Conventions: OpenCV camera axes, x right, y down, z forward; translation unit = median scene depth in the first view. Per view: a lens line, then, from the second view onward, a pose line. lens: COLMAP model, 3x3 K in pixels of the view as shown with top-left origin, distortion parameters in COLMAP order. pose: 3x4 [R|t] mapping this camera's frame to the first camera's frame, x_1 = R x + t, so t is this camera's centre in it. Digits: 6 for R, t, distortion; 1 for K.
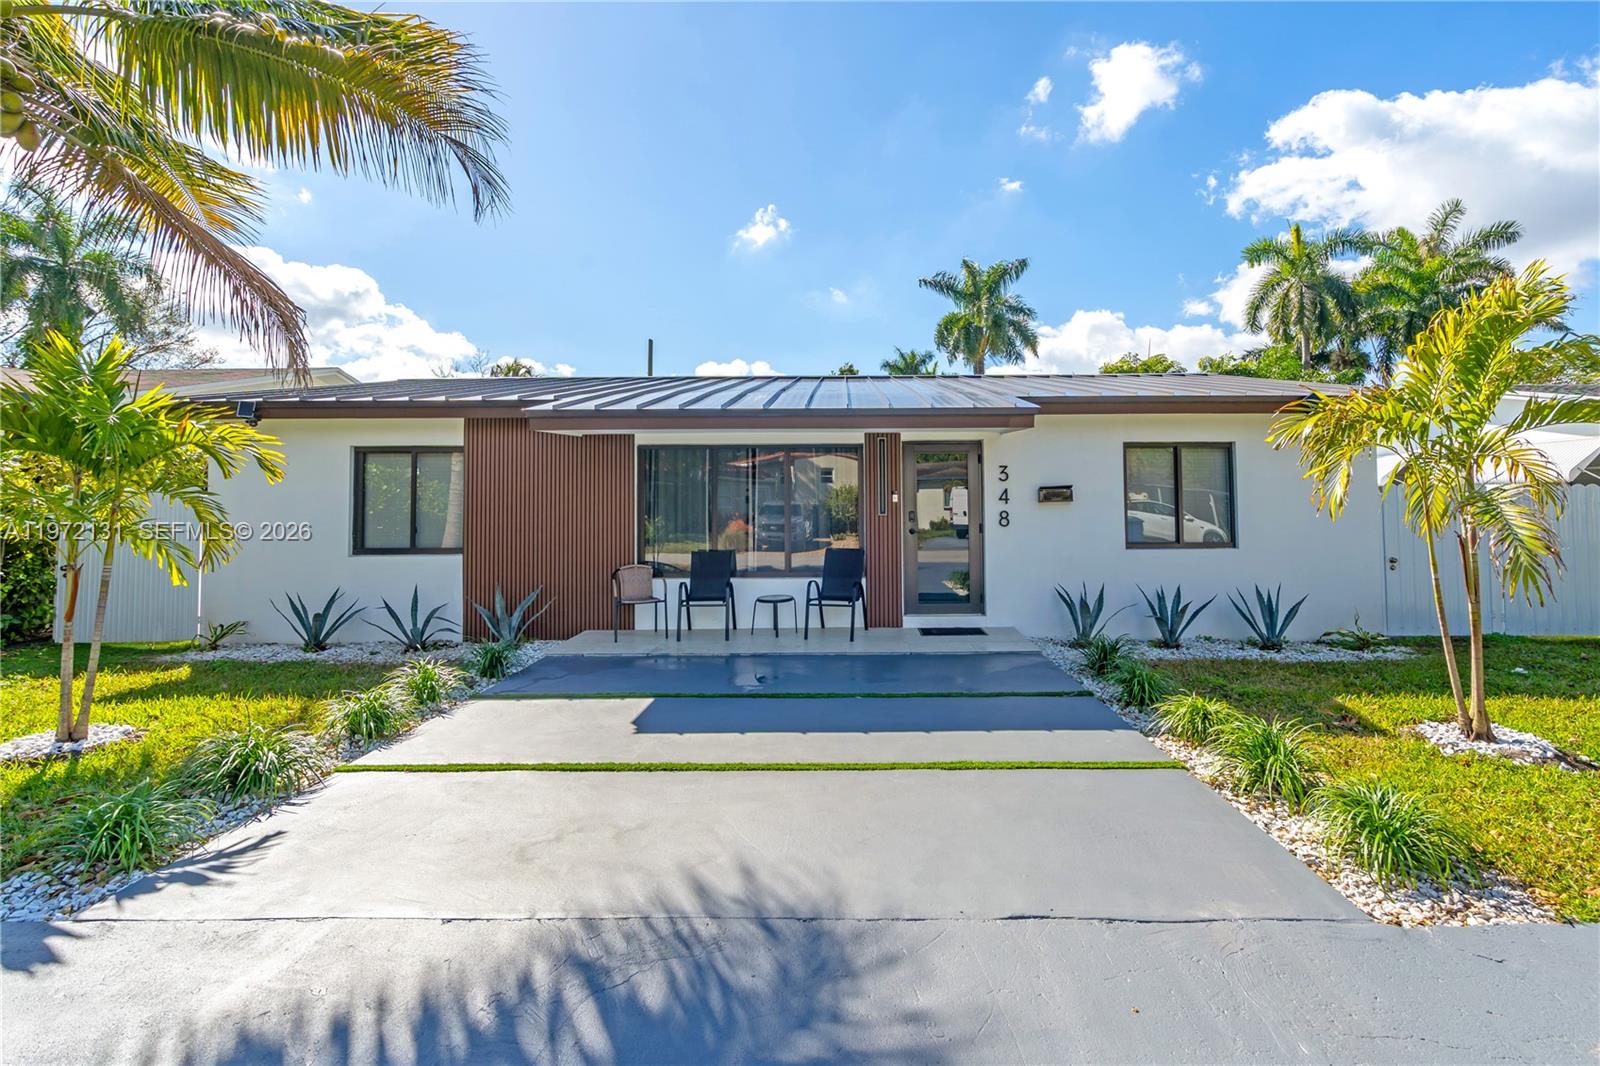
lens RADIAL K [[721.5, 0, 800.0], [0, 721.5, 477.2], [0, 0, 1]] dist [0.014248, 0.000443]
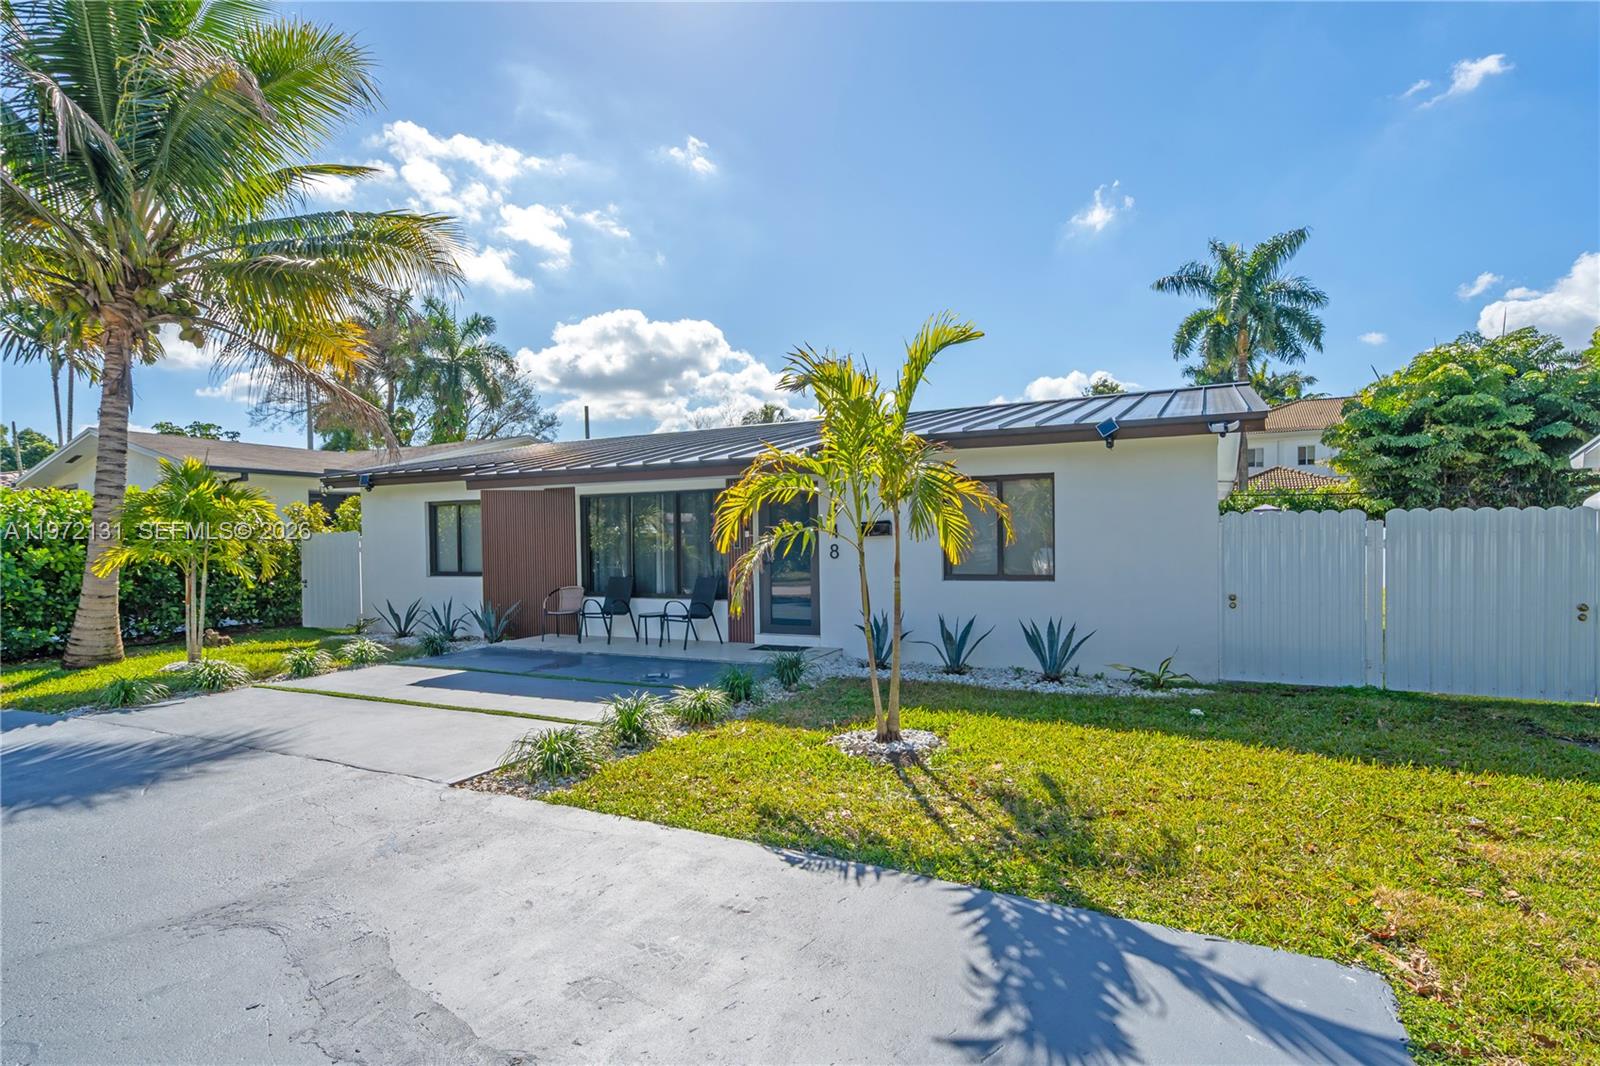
lens RADIAL K [[796.1, 0, 800.0], [0, 796.1, 533.0], [0, 0, 1]] dist [-0.000246, 0.000113]
pose [[0.904630, -0.009361, -0.426096, 0.748141], [0.020897, 0.999531, 0.022405, -0.000103], [0.425686, -0.029172, 0.904401, -0.140168]]
